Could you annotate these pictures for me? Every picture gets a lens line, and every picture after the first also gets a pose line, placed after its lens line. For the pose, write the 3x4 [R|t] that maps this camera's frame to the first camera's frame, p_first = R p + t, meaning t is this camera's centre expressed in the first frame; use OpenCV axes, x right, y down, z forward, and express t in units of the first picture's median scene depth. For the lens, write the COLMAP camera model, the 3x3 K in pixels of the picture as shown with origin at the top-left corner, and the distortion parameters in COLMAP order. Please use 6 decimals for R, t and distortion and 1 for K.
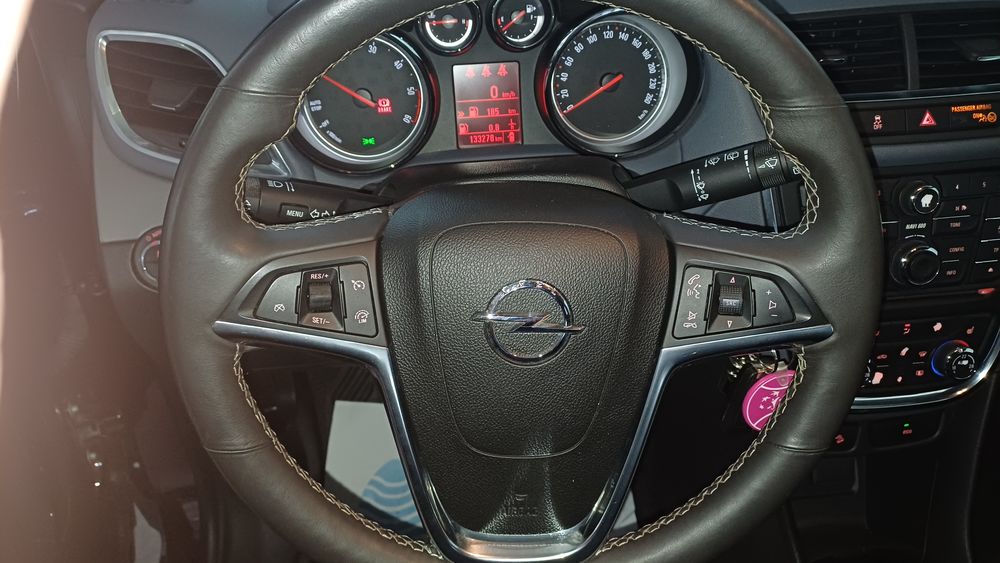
lens RADIAL K [[723.7, 0, 500.0], [0, 723.7, 281.5], [0, 0, 1]] dist [0.042582, -0.000483]
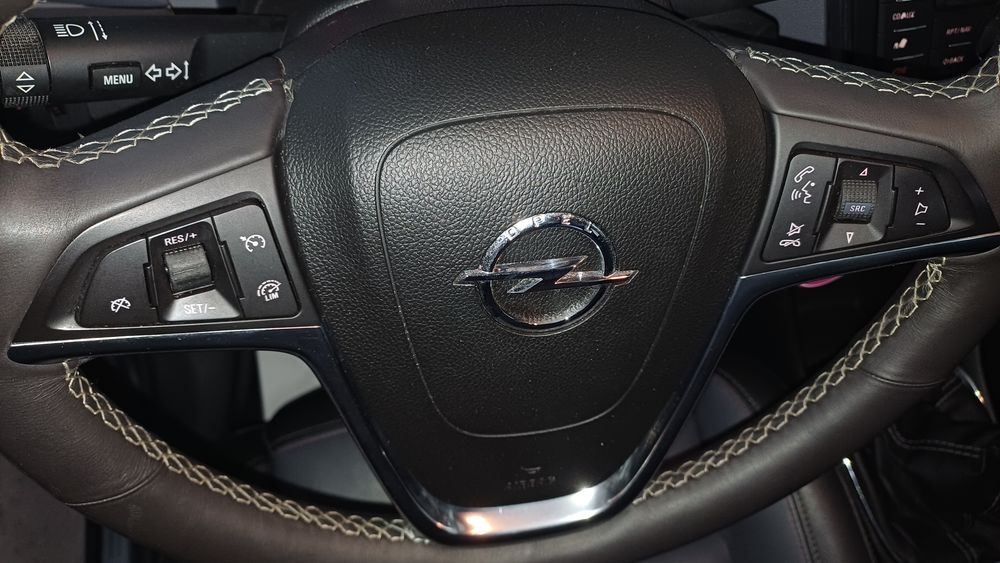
lens RADIAL K [[751.7, 0, 500.0], [0, 751.7, 281.5], [0, 0, 1]] dist [0.037347, -0.090929]
pose [[0.991900, -0.091489, 0.088117, -0.055975], [0.052123, 0.925771, 0.374476, -0.173639], [-0.115837, -0.366849, 0.923040, 0.403590]]
